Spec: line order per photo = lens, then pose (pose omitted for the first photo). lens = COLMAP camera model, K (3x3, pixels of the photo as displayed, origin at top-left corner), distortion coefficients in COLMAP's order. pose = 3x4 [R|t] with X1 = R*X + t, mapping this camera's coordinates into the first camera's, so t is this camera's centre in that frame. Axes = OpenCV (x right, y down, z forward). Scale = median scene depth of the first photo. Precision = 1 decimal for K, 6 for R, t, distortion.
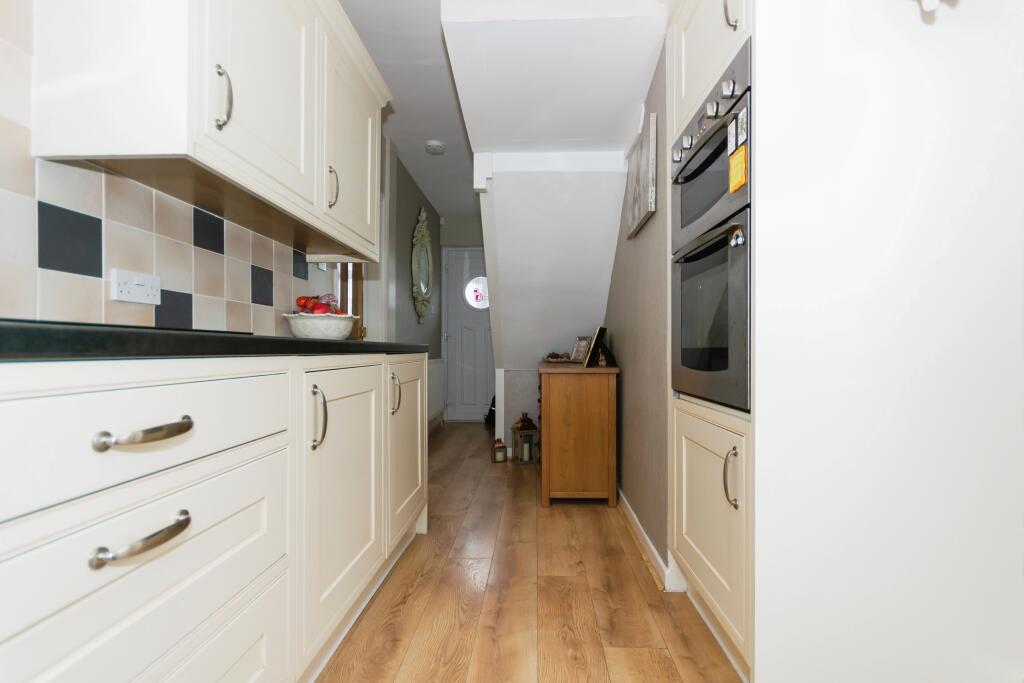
lens RADIAL K [[445.4, 0, 513.4], [0, 445.4, 344.8], [0, 0, 1]] dist [0.003205, 0.000222]
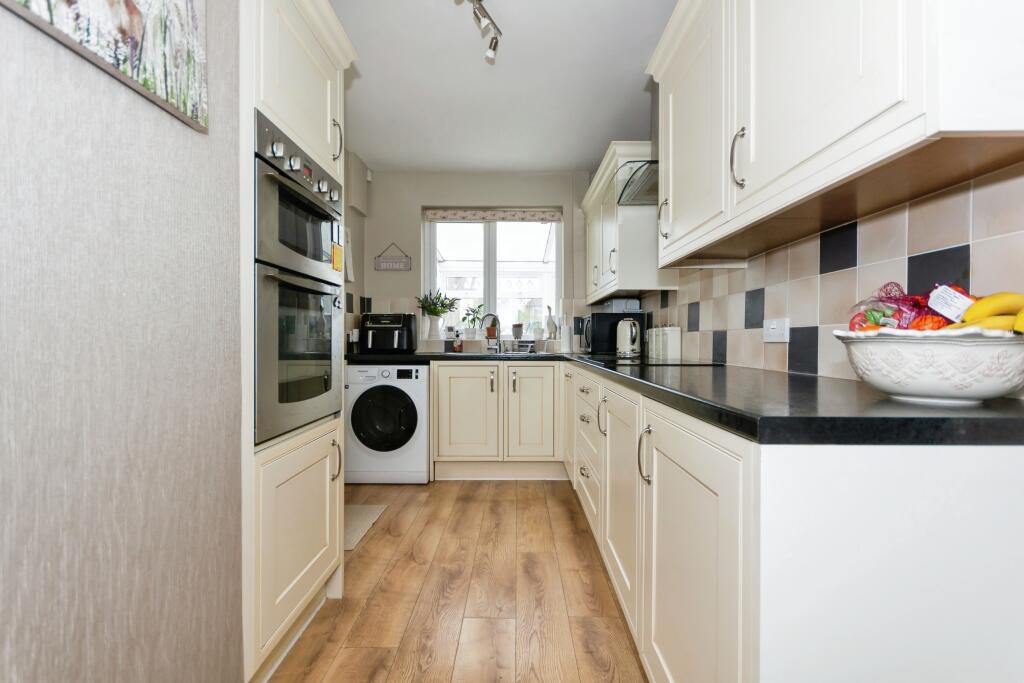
lens RADIAL K [[445.4, 0, 512.0], [0, 445.4, 343.2], [0, 0, 1]] dist [0.003205, 0.000222]
pose [[-0.999458, -0.007176, -0.032130, -0.038721], [-0.007259, 0.999971, 0.002454, -0.081448], [0.032111, 0.002685, -0.999481, 2.072536]]
